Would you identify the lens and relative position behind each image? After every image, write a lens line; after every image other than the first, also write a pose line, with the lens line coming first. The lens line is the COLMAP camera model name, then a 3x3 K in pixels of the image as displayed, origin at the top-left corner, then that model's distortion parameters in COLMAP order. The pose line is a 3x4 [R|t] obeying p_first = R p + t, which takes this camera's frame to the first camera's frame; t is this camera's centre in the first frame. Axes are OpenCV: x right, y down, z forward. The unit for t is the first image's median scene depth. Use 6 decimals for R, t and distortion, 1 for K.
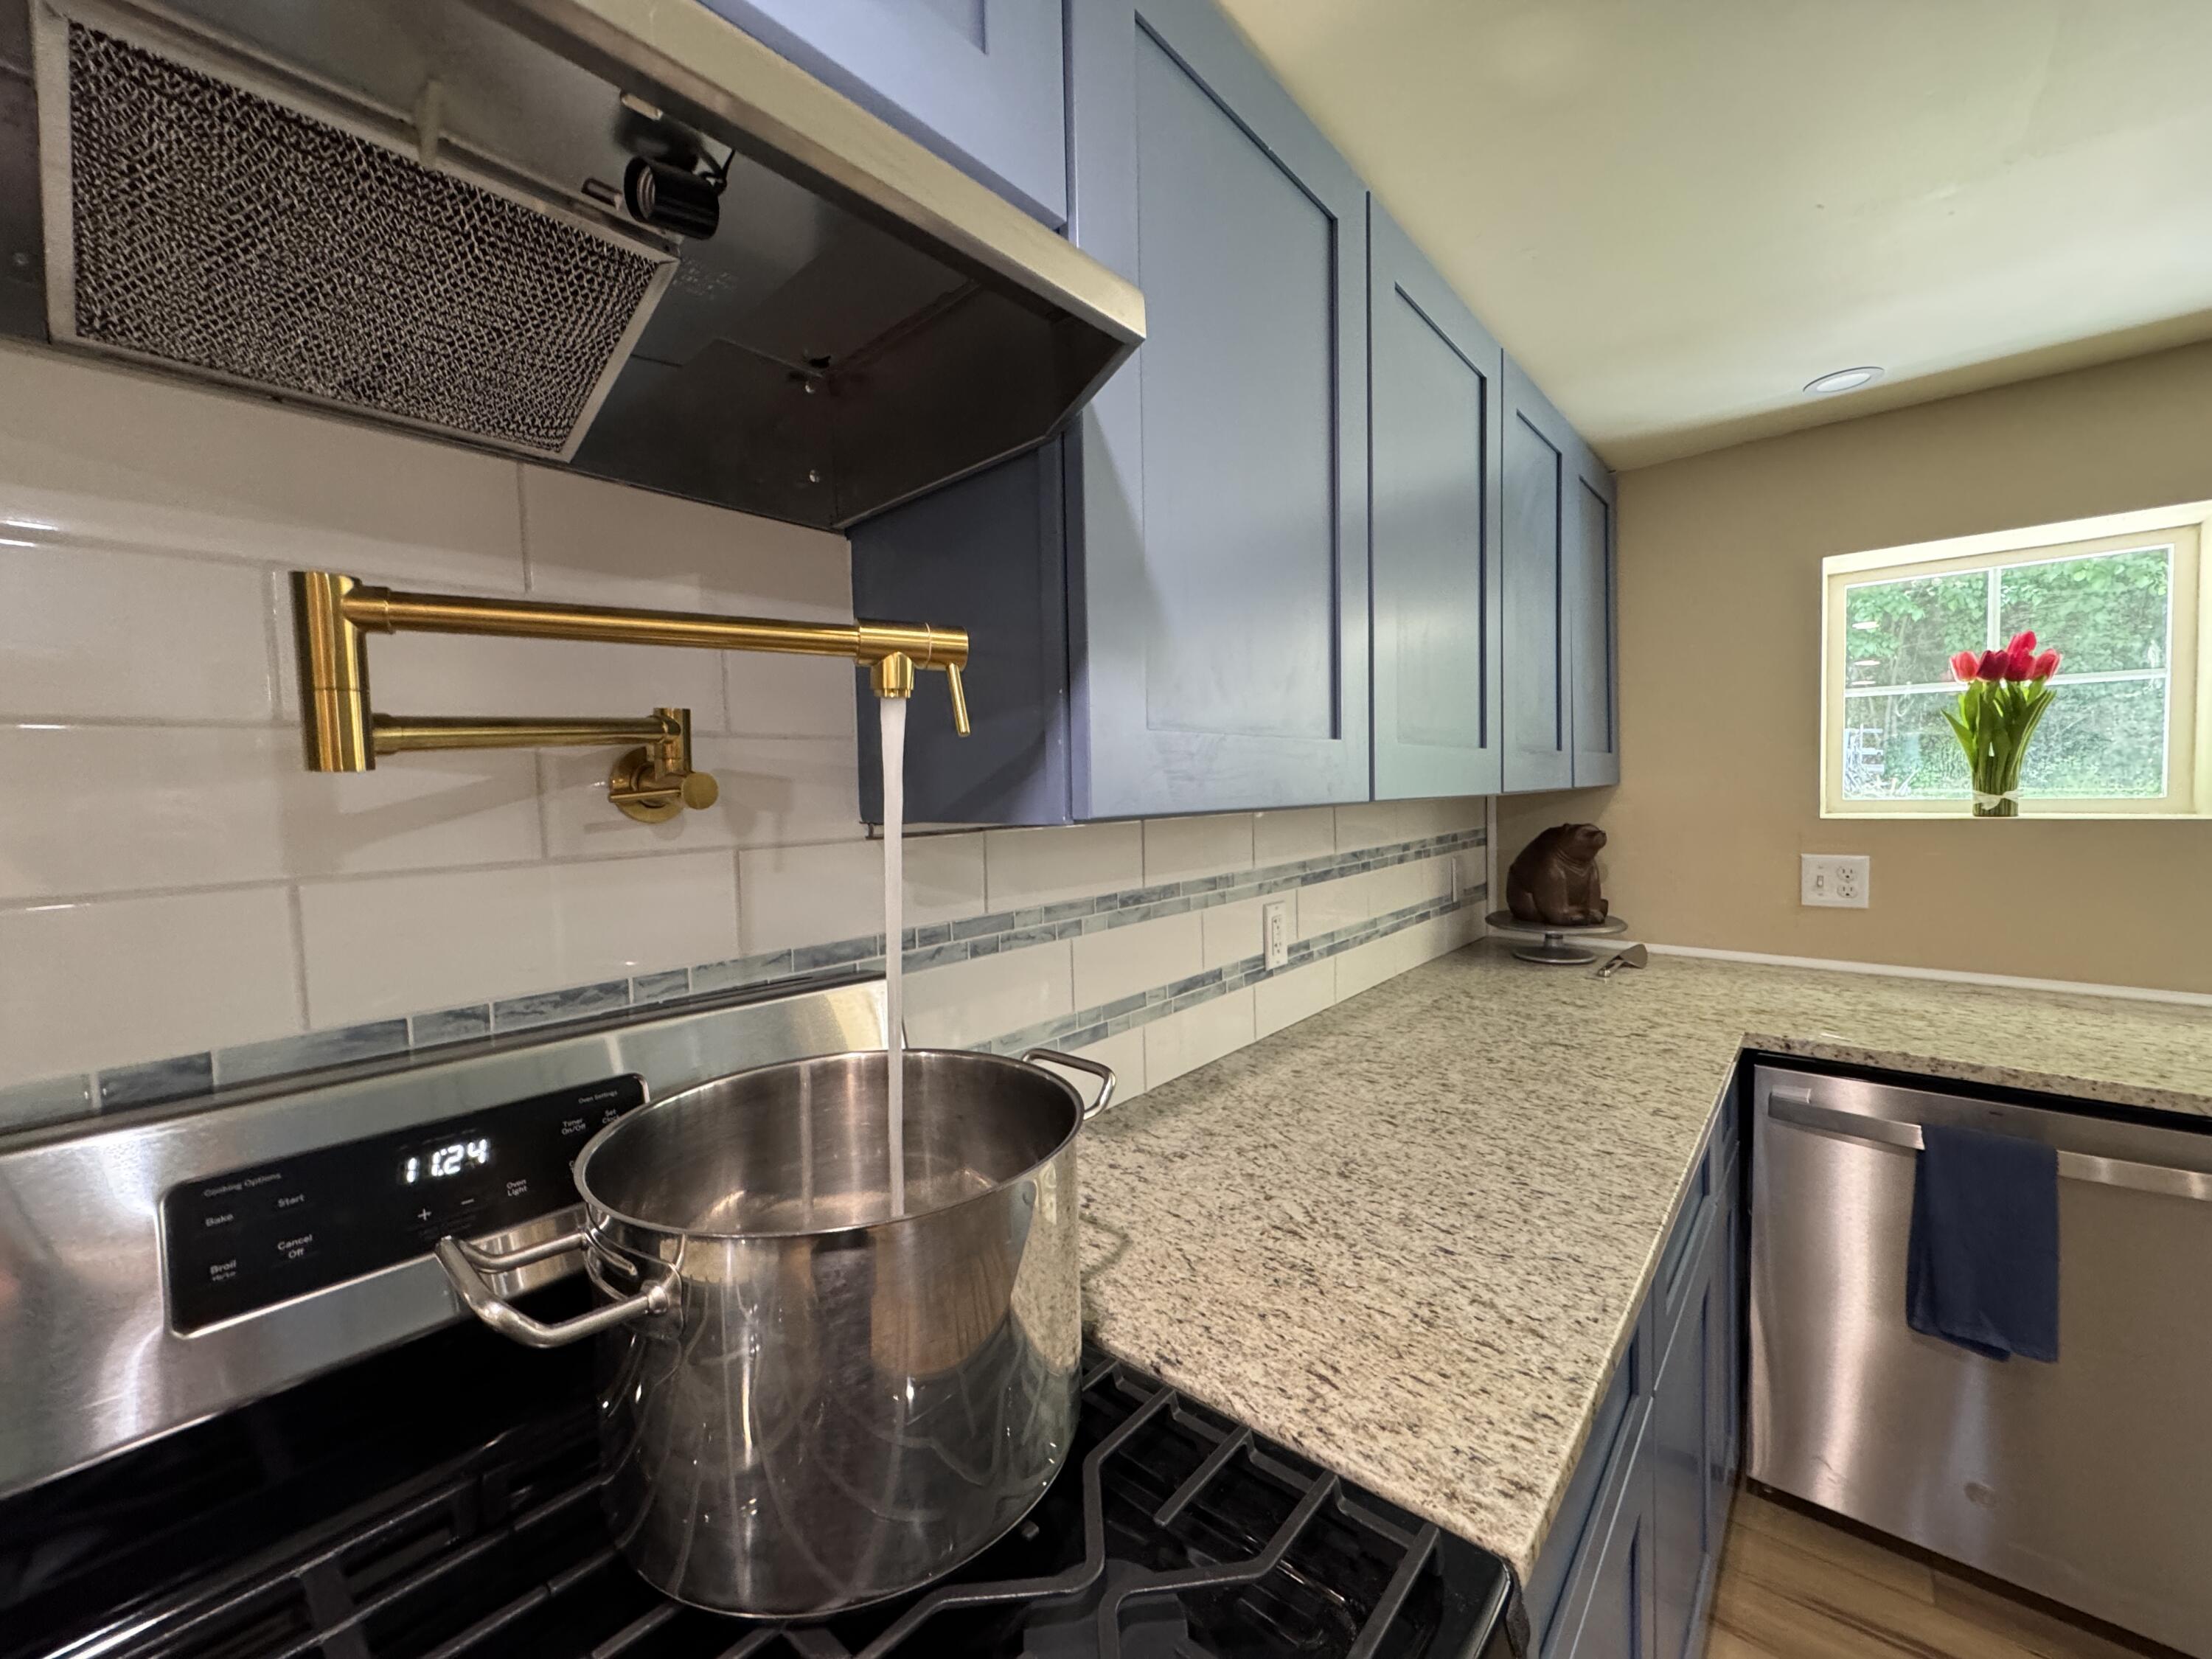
lens RADIAL K [[886.2, 0, 1107.1], [0, 886.2, 831.6], [0, 0, 1]] dist [-0.003996, 0.000347]
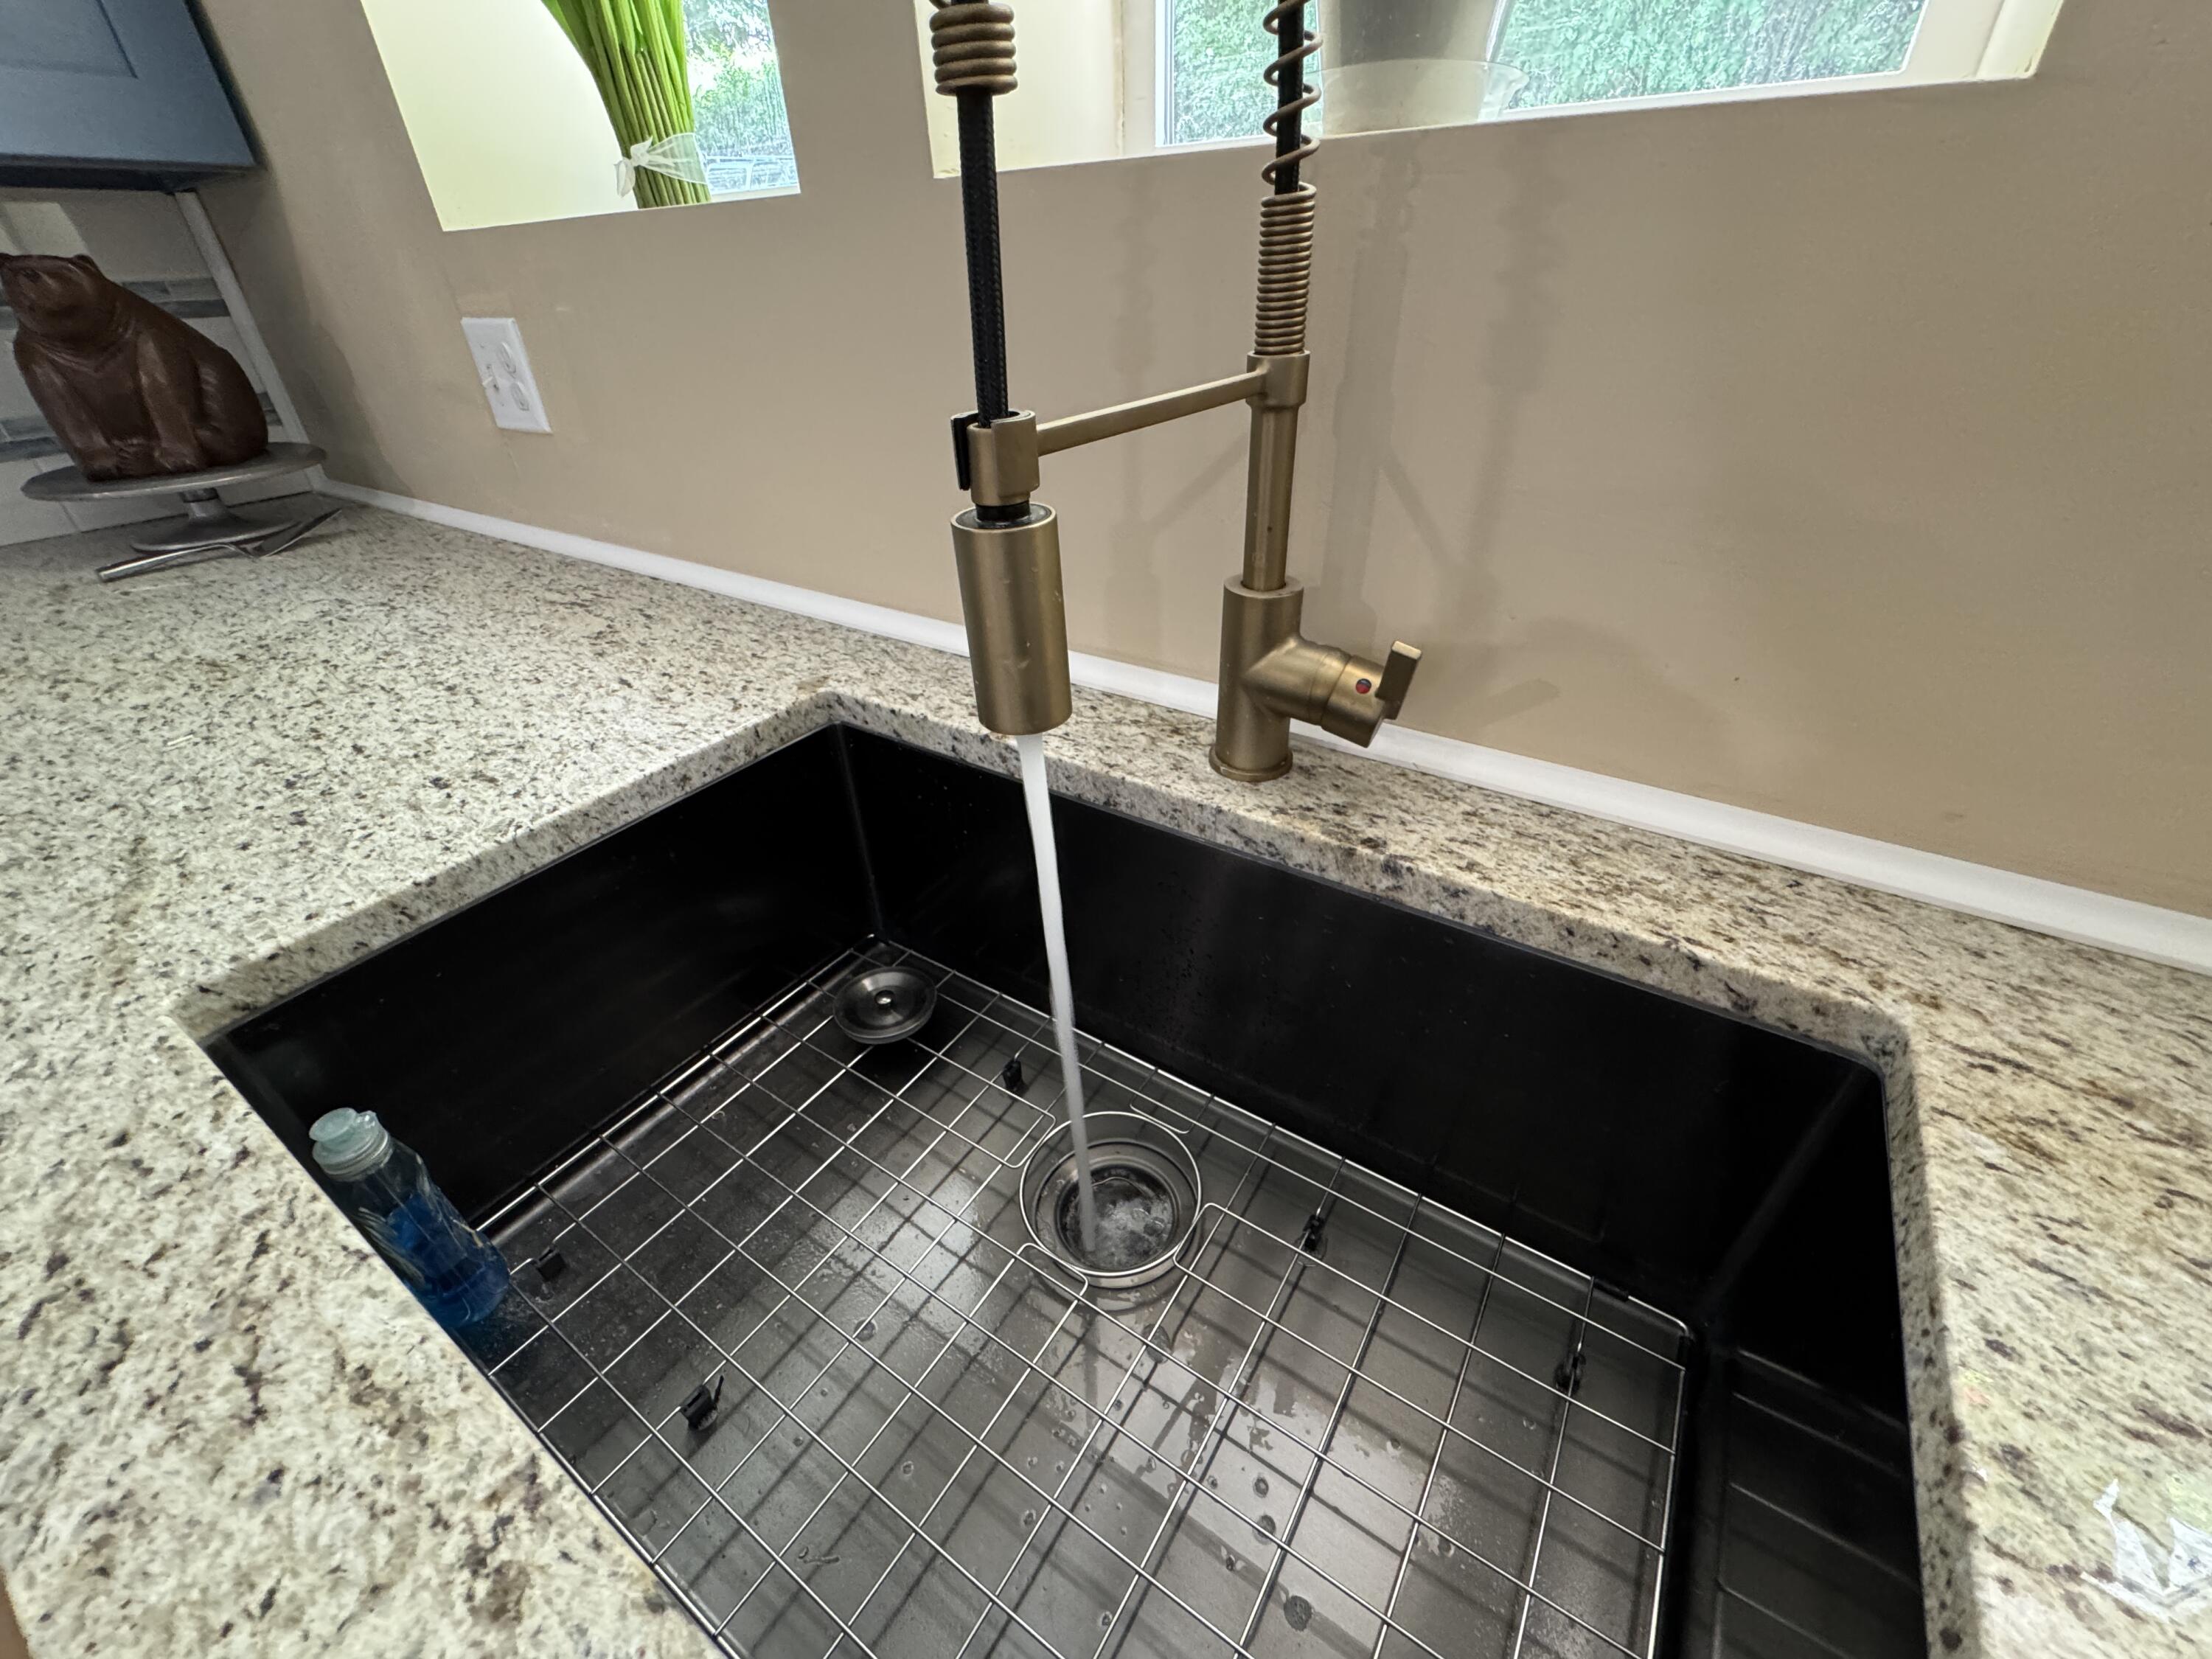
lens RADIAL K [[886.2, 0, 1107.1], [0, 886.2, 831.6], [0, 0, 1]] dist [-0.003996, 0.000347]
pose [[0.992970, -0.067485, 0.097248, 2.908556], [0.010933, 0.870335, 0.492339, 0.097258], [-0.117864, -0.487814, 0.864954, 1.007080]]
